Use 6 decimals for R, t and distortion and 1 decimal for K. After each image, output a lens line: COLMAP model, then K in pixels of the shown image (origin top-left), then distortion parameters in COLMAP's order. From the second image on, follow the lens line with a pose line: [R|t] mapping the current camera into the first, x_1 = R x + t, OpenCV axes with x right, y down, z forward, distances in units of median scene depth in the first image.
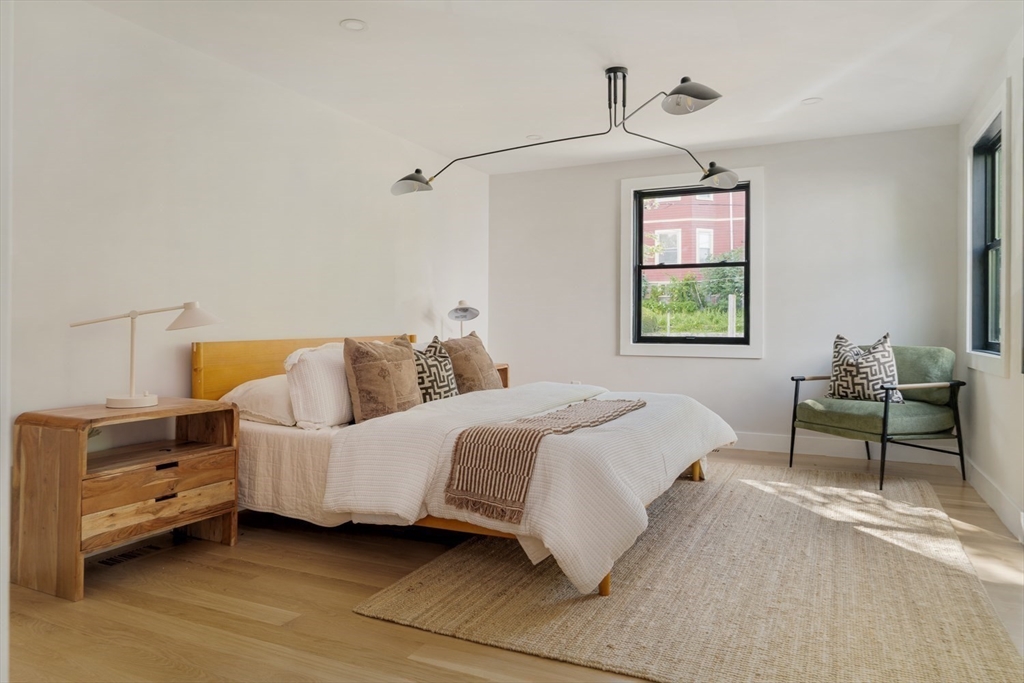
lens RADIAL K [[674.3, 0, 511.9], [0, 674.3, 336.3], [0, 0, 1]] dist [0.002293, 0.000354]
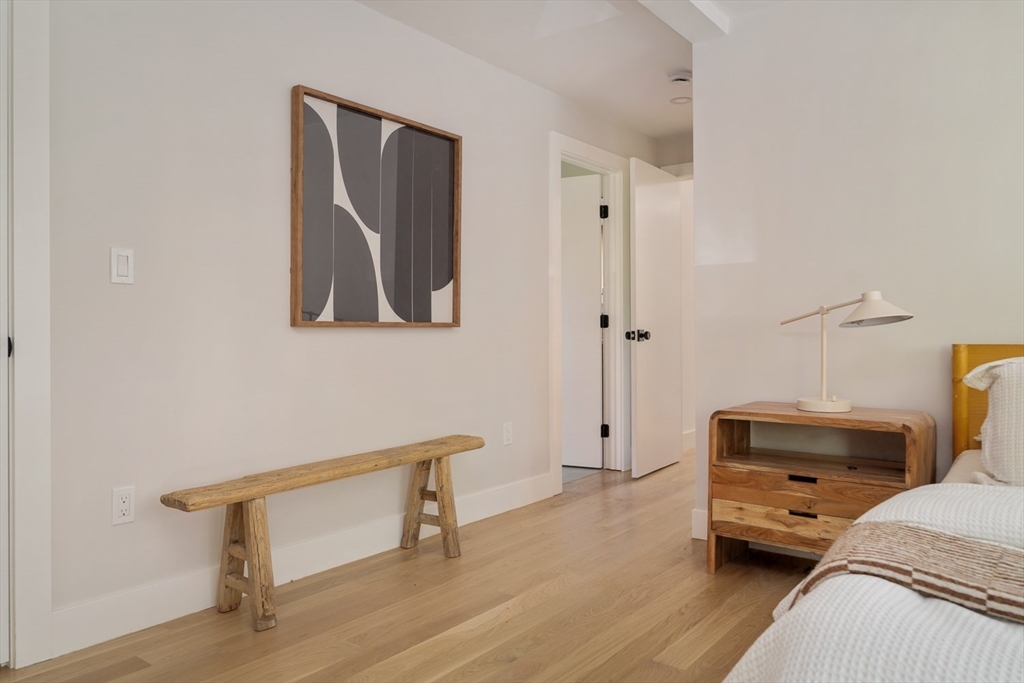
lens RADIAL K [[697.0, 0, 511.8], [0, 697.0, 339.1], [0, 0, 1]] dist [0.000346, 0.000026]
pose [[-0.218481, 0.007522, -0.975812, 0.503652], [-0.009647, 0.999905, 0.009867, 0.000860], [0.975794, 0.011569, -0.218388, 0.874124]]
